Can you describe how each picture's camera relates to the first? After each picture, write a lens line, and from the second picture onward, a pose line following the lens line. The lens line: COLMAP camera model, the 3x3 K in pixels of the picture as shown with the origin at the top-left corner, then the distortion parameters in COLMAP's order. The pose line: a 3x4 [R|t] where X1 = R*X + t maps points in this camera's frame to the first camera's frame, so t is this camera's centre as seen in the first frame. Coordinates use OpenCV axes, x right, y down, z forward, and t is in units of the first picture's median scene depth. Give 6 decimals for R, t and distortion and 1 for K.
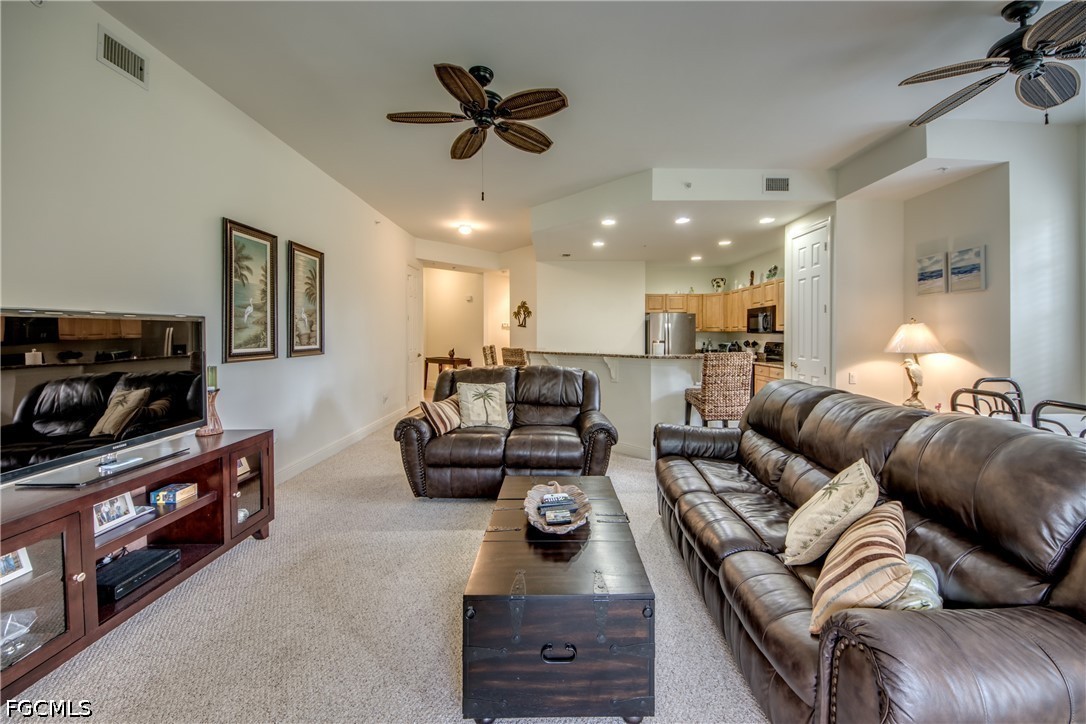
lens RADIAL K [[411.7, 0, 552.4], [0, 411.7, 337.1], [0, 0, 1]] dist [0.011854, -0.010527]
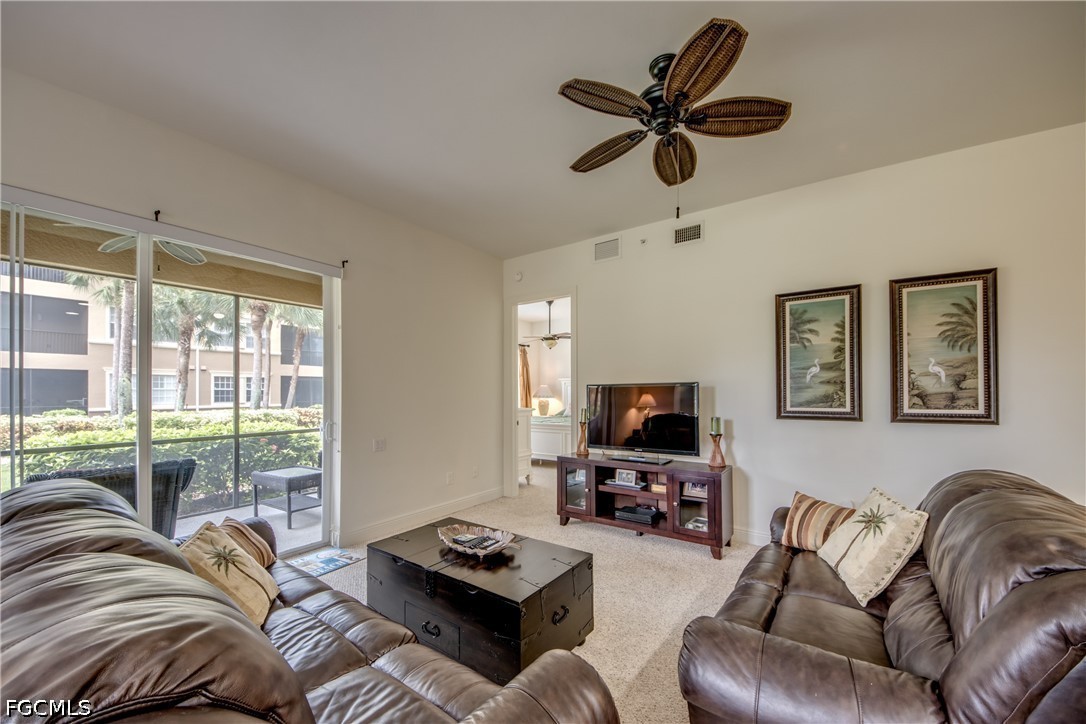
lens RADIAL K [[416.4, 0, 537.7], [0, 416.4, 389.3], [0, 0, 1]] dist [-0.001853, -0.000662]
pose [[-0.599581, -0.000919, -0.800314, 0.440117], [0.002200, 0.999994, -0.002797, -0.014227], [0.800311, -0.003438, -0.599575, 0.907301]]
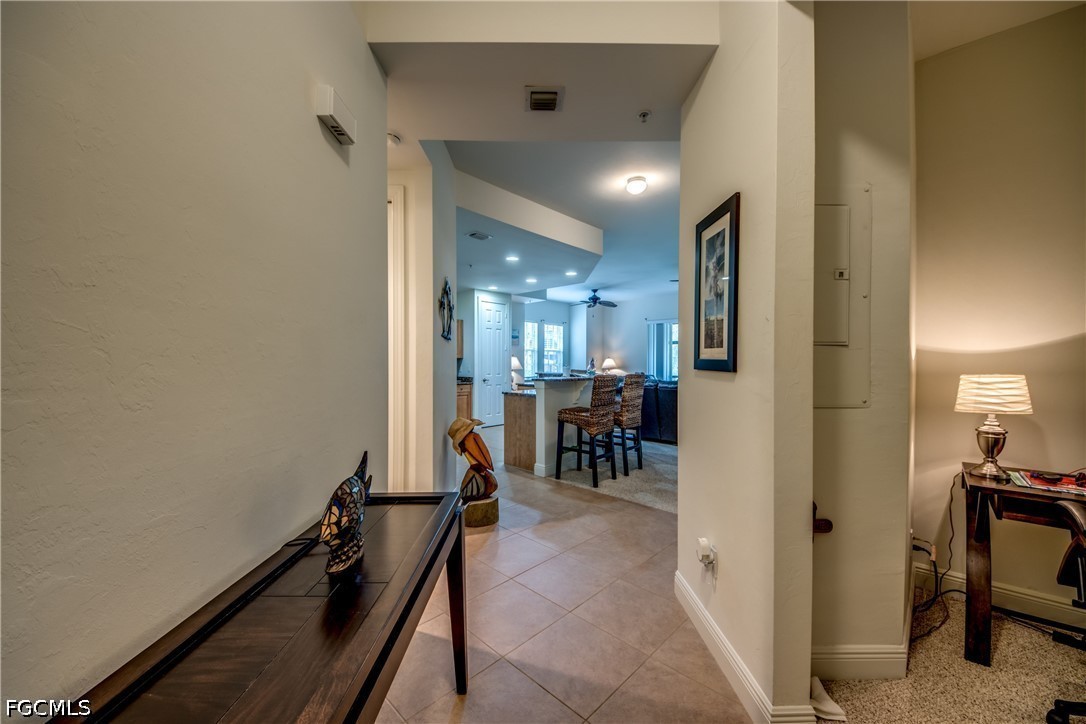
lens RADIAL K [[400.1, 0, 543.6], [0, 400.1, 367.2], [0, 0, 1]] dist [0.001009, -0.000024]
pose [[-0.721483, -0.010688, 0.692349, -0.863059], [0.000182, 0.999878, 0.015624, -0.008988], [-0.692432, 0.011398, -0.721393, 2.547022]]
